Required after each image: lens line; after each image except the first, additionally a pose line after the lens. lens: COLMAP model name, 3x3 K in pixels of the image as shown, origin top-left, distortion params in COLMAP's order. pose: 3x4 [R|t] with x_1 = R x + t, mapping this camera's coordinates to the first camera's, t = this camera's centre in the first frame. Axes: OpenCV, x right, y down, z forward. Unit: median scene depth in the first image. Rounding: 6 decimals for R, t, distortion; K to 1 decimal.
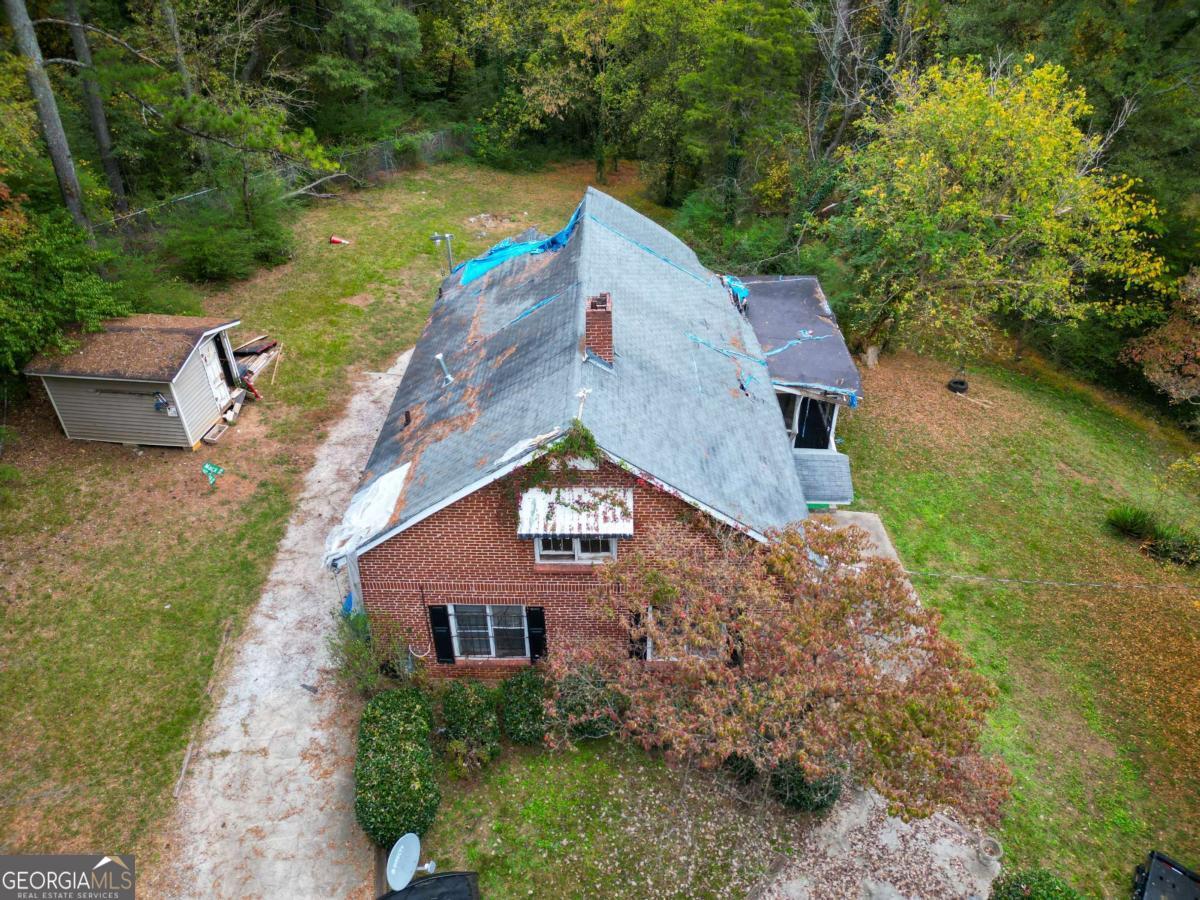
lens RADIAL K [[837.1, 0, 601.7], [0, 837.1, 453.7], [0, 0, 1]] dist [0.070645, -0.064084]
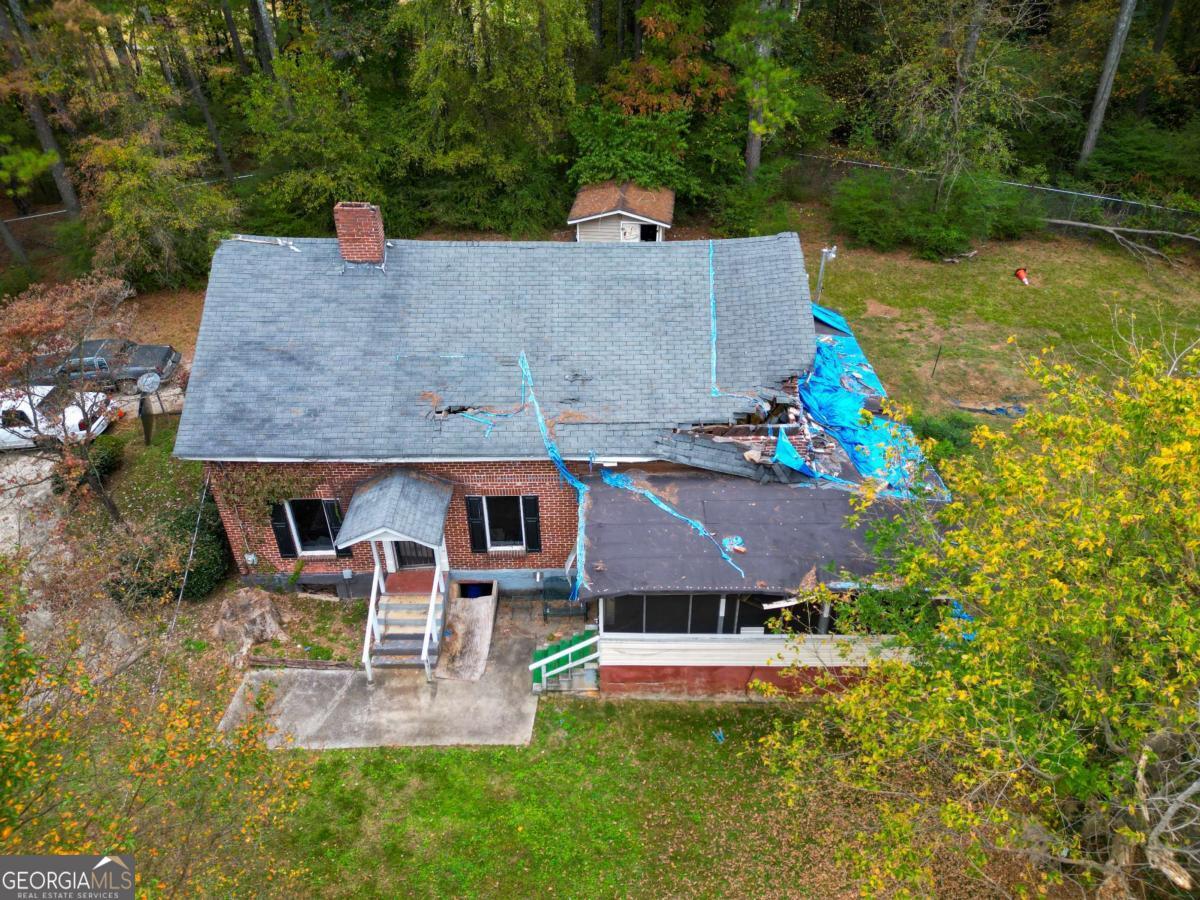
lens RADIAL K [[837.1, 0, 602.9], [0, 837.1, 456.6], [0, 0, 1]] dist [0.070645, -0.064084]
pose [[0.014745, 0.568716, -0.822402, 0.964460], [-0.563353, 0.684247, 0.463077, -0.566138], [0.826085, 0.456475, 0.330477, 0.892734]]
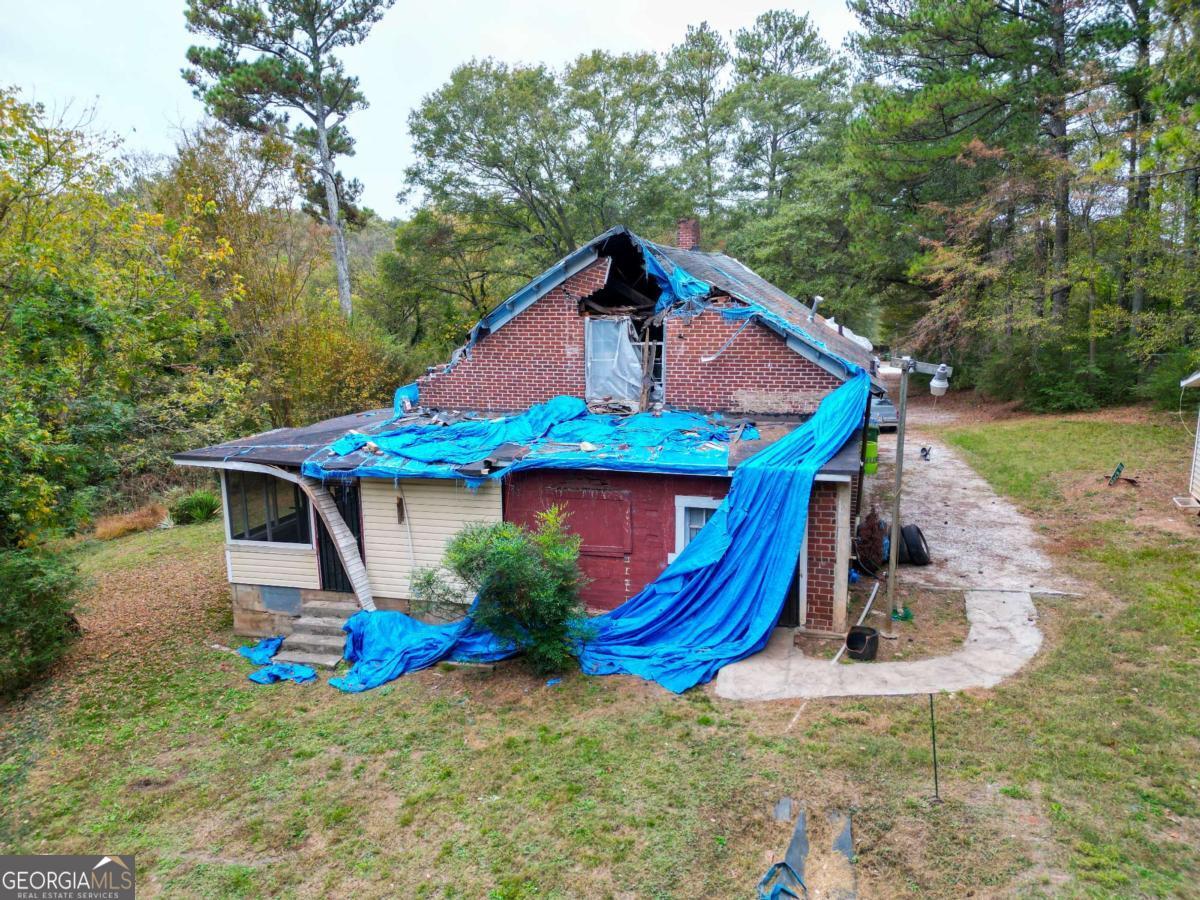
lens RADIAL K [[837.1, 0, 600.1], [0, 837.1, 452.2], [0, 0, 1]] dist [0.070645, -0.064084]
pose [[-0.965555, -0.022292, 0.259241, -0.210612], [0.169130, 0.703365, 0.690415, -0.807659], [-0.197731, 0.710479, -0.675368, 1.982340]]
